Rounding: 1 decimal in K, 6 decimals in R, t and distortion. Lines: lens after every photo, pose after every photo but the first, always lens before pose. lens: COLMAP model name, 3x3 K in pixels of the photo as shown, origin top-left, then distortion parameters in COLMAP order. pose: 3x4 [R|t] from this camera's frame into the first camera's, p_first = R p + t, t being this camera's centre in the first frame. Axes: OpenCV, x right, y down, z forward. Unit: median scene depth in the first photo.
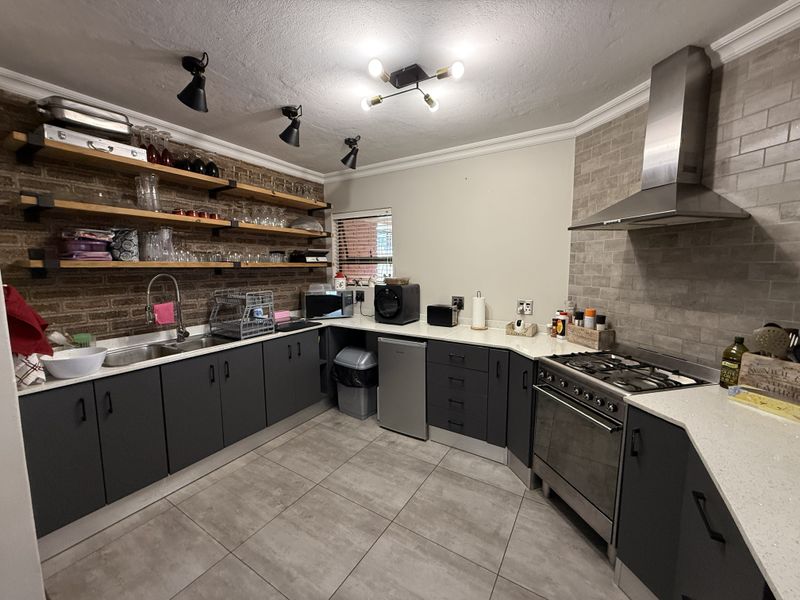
lens RADIAL K [[321.5, 0, 396.5], [0, 321.5, 299.9], [0, 0, 1]] dist [-0.002013, 0.000461]
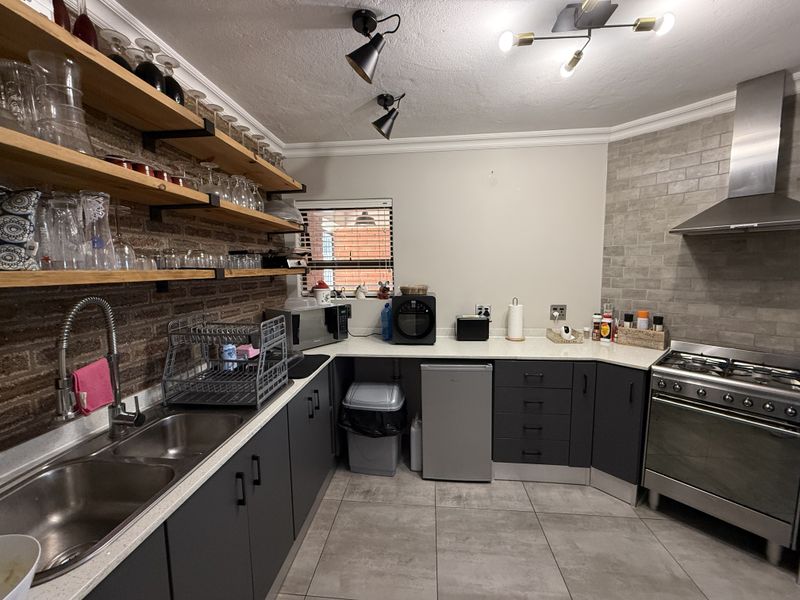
lens RADIAL K [[321.5, 0, 404.3], [0, 321.5, 300.4], [0, 0, 1]] dist [-0.002013, 0.000461]
pose [[0.893570, -0.053848, 0.445682, -0.506211], [0.058013, 0.998307, 0.004303, -0.050748], [-0.445159, 0.022011, 0.895181, 0.390584]]
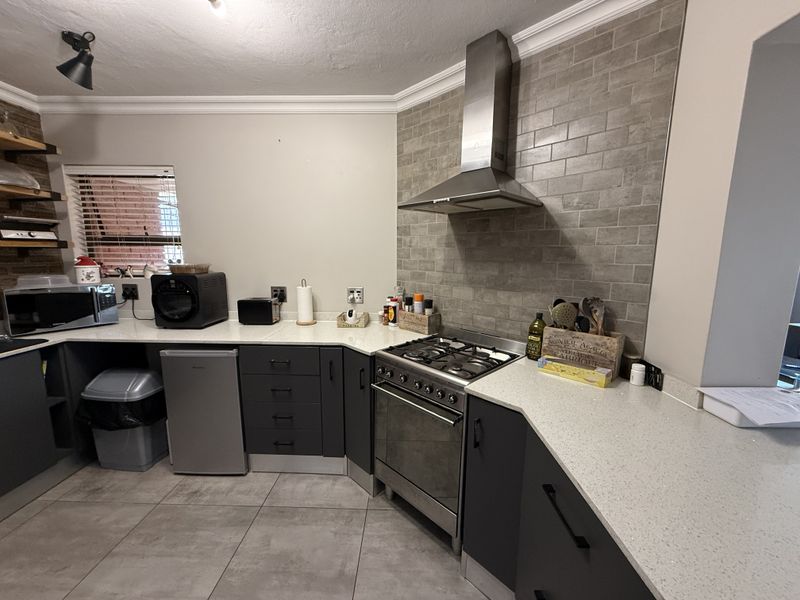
lens RADIAL K [[321.5, 0, 401.1], [0, 321.5, 300.4], [0, 0, 1]] dist [-0.002013, 0.000461]
pose [[0.857791, -0.064367, 0.509952, 0.050438], [0.044671, 0.997710, 0.050790, -0.003737], [-0.512054, -0.020787, 0.858702, 0.170484]]
